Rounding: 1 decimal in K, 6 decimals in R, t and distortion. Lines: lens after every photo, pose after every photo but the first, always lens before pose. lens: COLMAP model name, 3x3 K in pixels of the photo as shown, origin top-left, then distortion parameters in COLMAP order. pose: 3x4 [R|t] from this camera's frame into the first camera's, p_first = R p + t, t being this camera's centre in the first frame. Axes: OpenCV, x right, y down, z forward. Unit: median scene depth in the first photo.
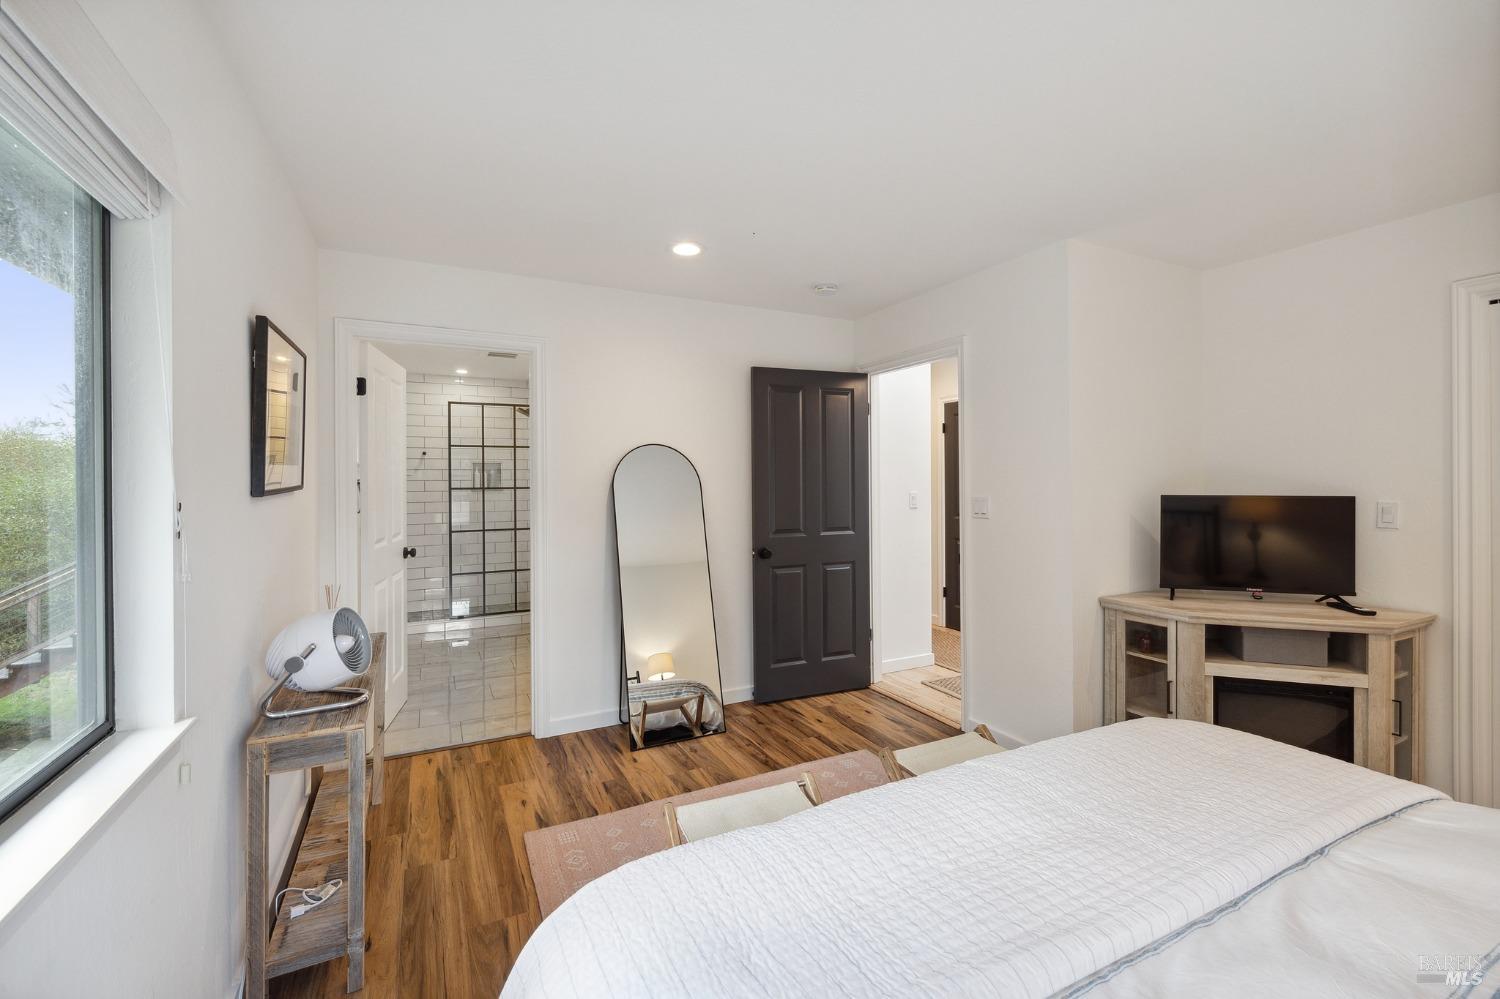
lens RADIAL K [[634.1, 0, 757.2], [0, 634.1, 493.7], [0, 0, 1]] dist [0.000977, -0.000258]
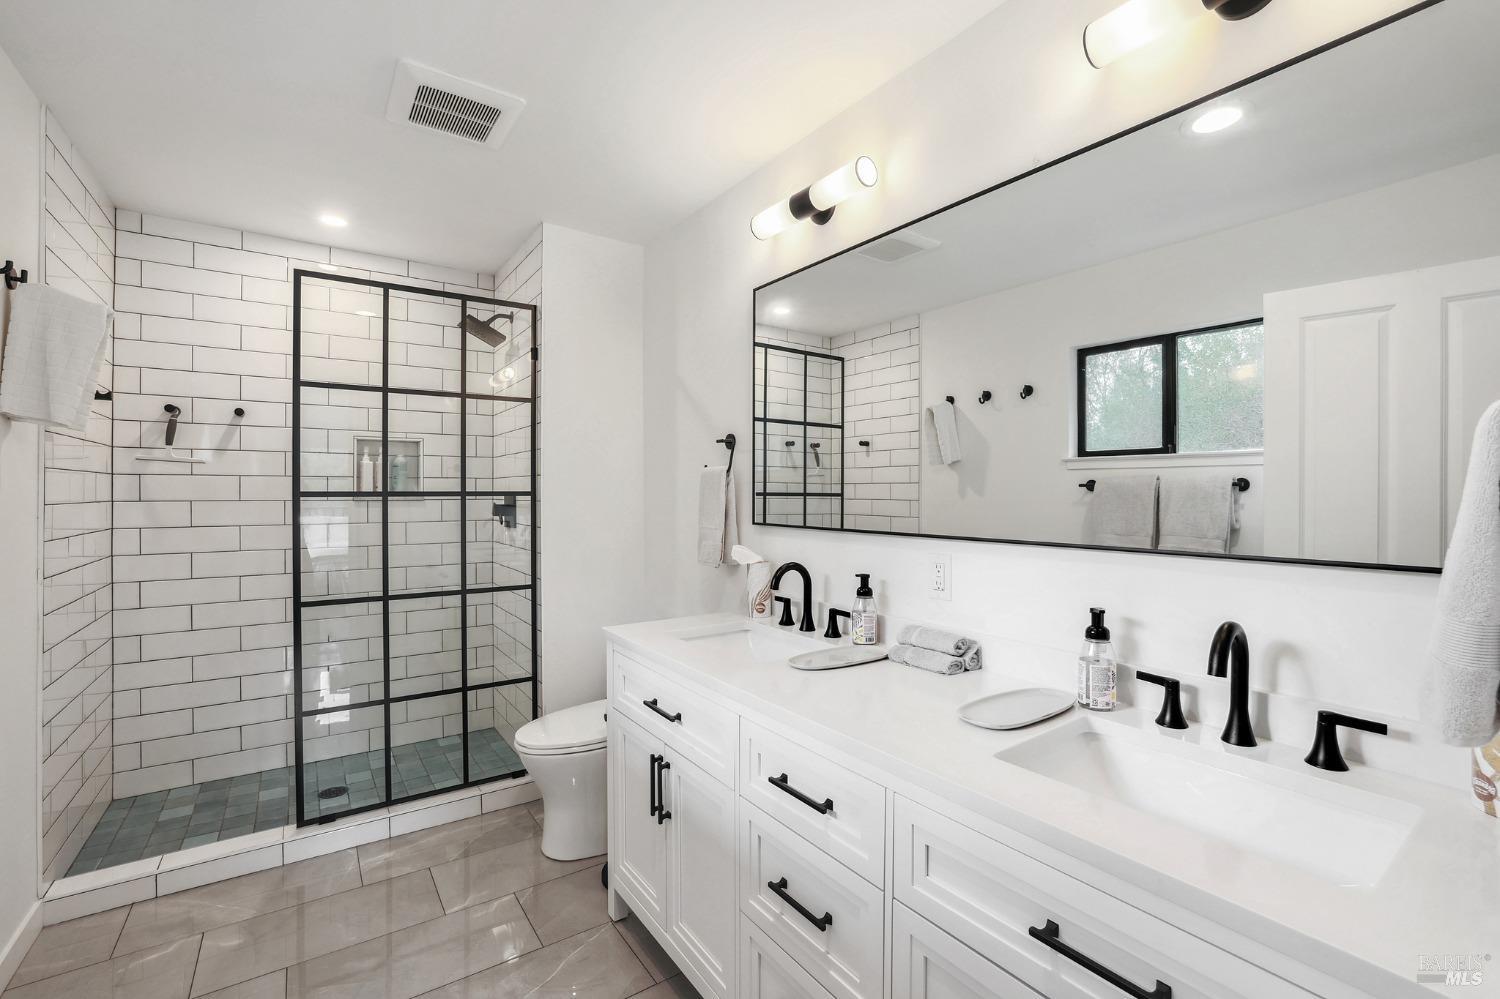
lens RADIAL K [[634.1, 0, 739.2], [0, 634.1, 494.5], [0, 0, 1]] dist [0.000977, -0.000258]
pose [[0.991499, 0.008779, 0.129820, -0.250600], [-0.007430, 0.999913, -0.010874, -0.005320], [-0.129904, 0.009817, 0.991478, 0.546292]]
